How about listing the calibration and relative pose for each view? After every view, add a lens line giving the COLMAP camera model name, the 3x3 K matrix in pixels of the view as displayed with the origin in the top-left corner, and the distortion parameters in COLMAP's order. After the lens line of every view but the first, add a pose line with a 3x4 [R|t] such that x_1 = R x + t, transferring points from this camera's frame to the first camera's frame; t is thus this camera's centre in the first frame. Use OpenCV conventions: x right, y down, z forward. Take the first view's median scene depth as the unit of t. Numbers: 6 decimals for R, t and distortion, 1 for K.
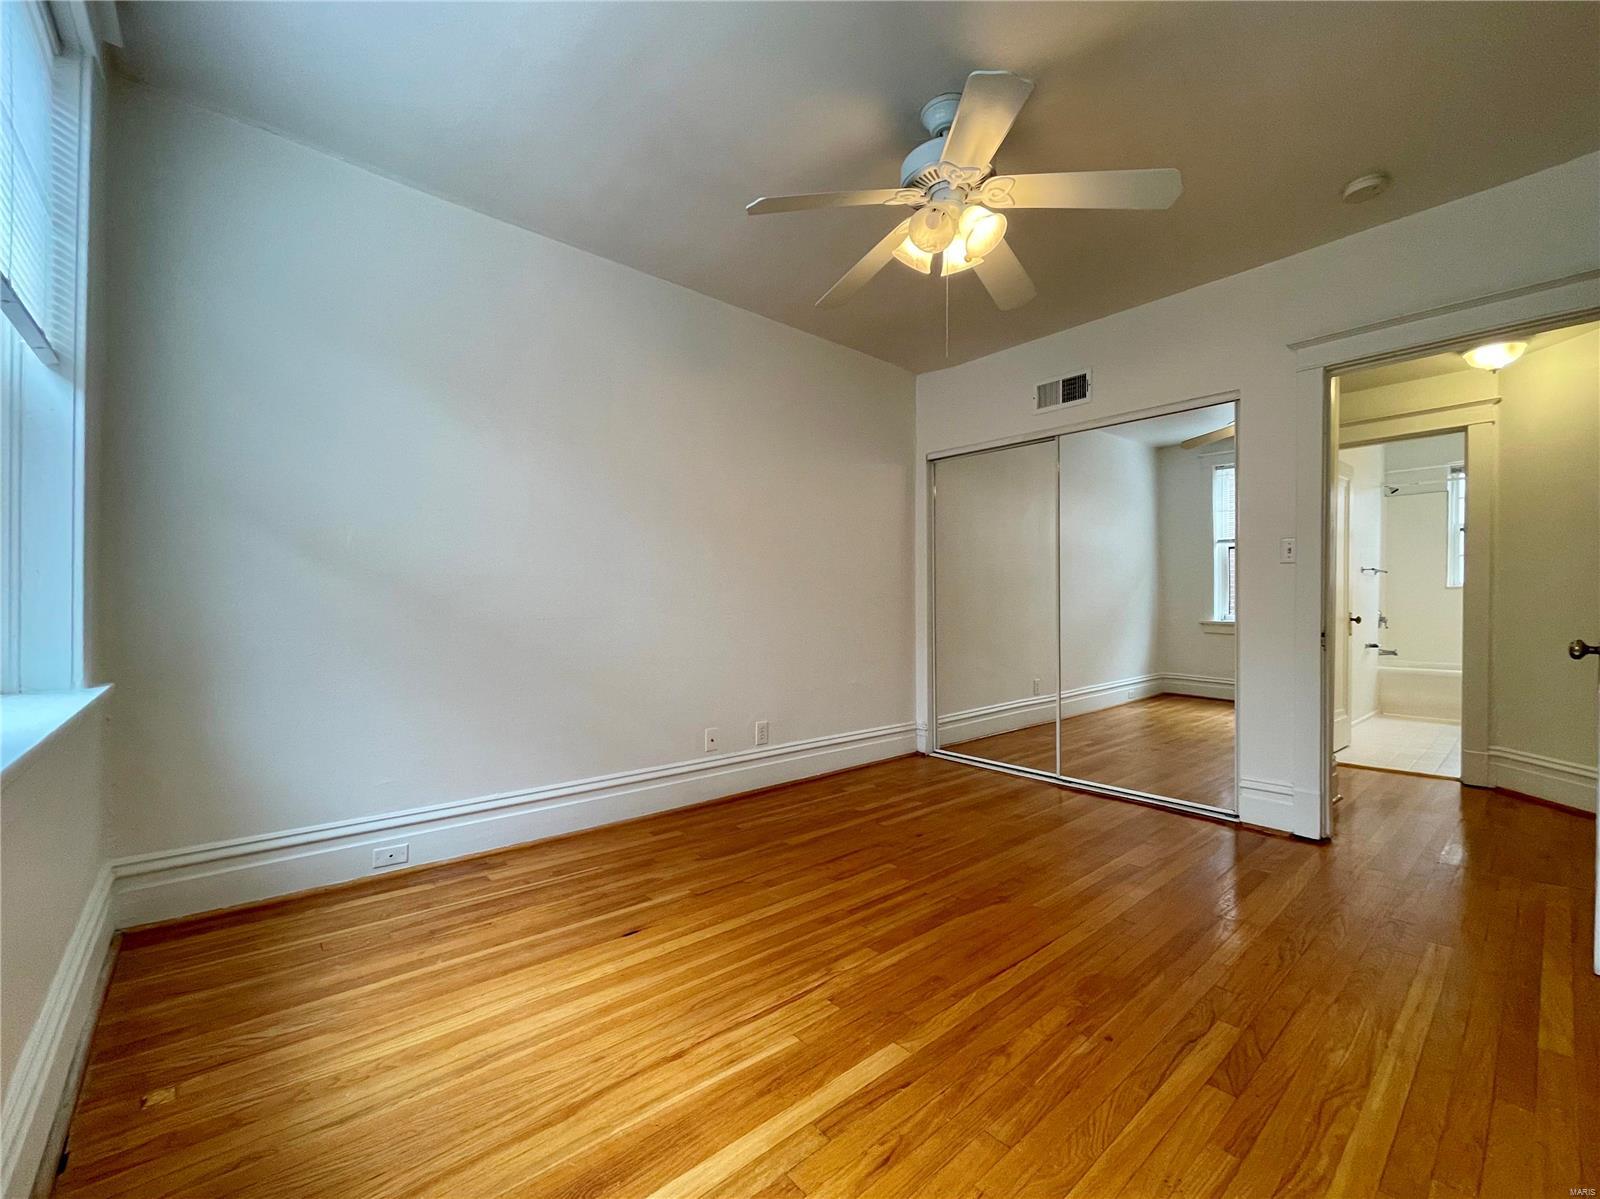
lens RADIAL K [[677.2, 0, 800.0], [0, 677.2, 599.5], [0, 0, 1]] dist [0.001693, 0.000878]
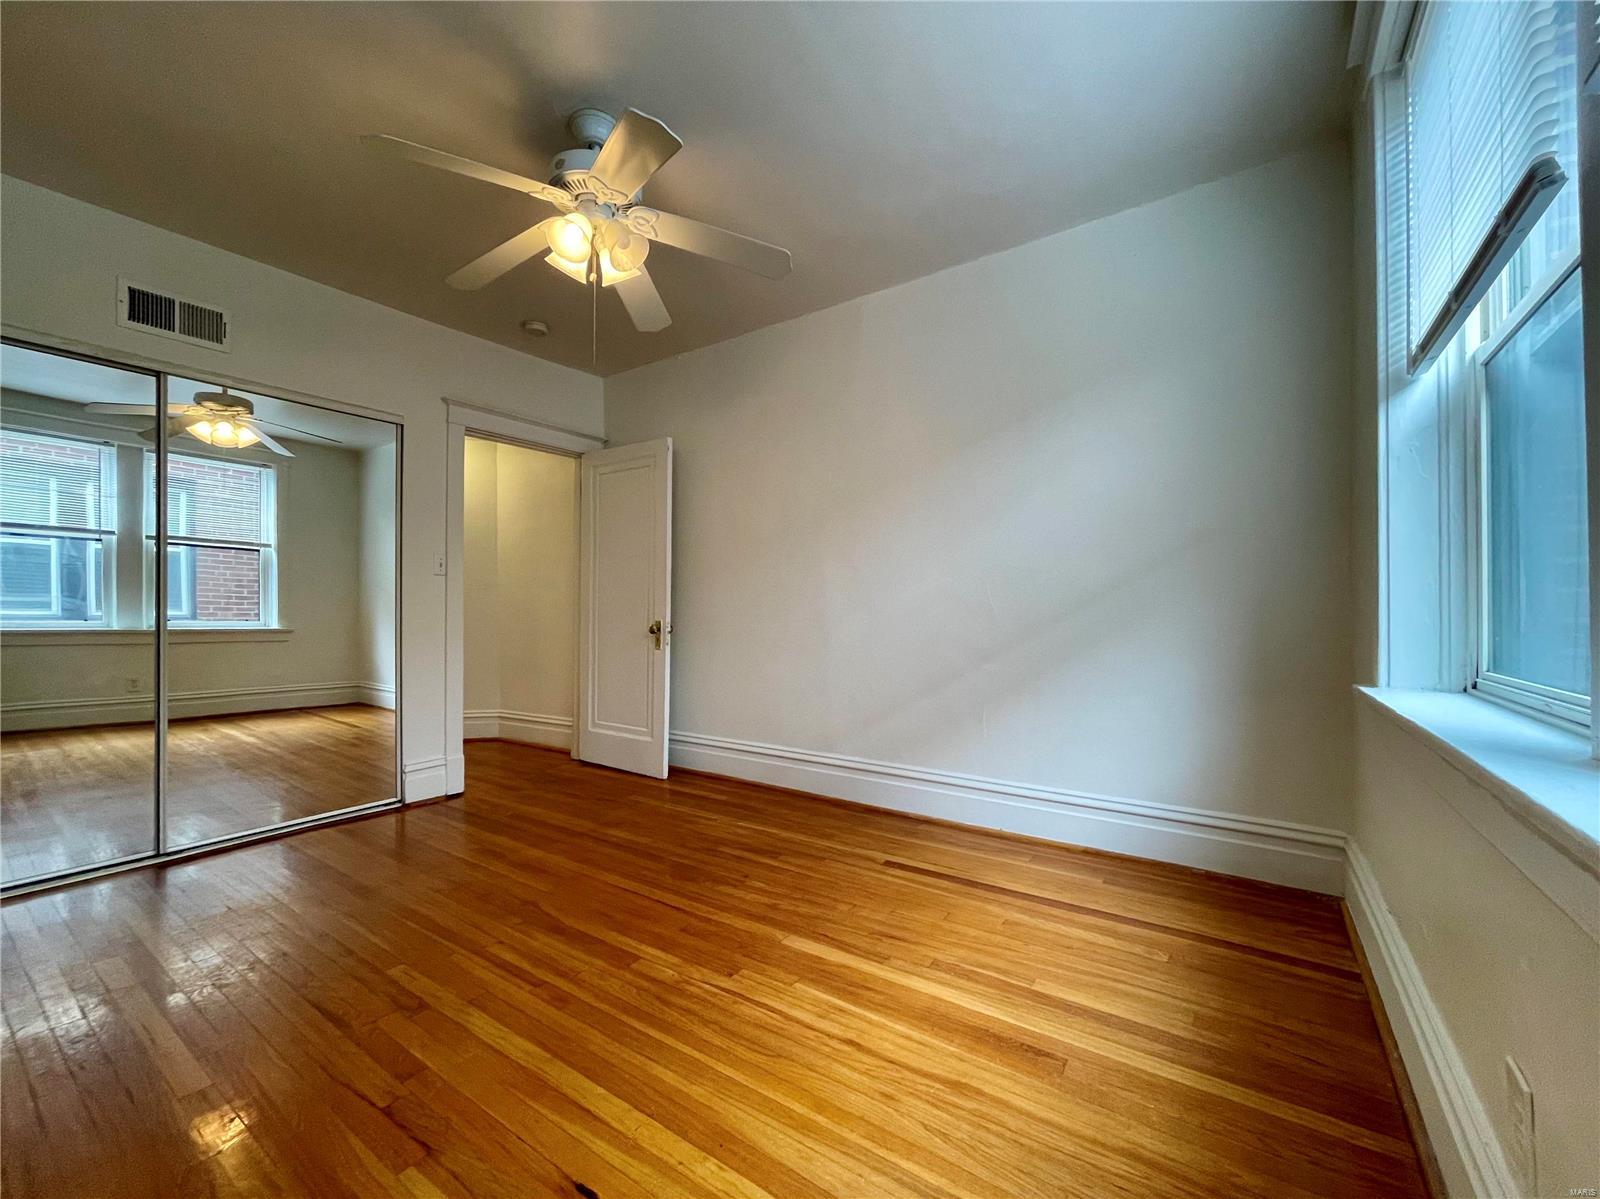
lens RADIAL K [[643.3, 0, 788.1], [0, 643.3, 613.3], [0, 0, 1]] dist [-0.001807, 0.000132]
pose [[-0.238406, -0.003019, 0.971161, -0.857685], [-0.004165, 0.999989, 0.002086, 0.013907], [-0.971157, -0.003548, -0.238416, 1.031793]]
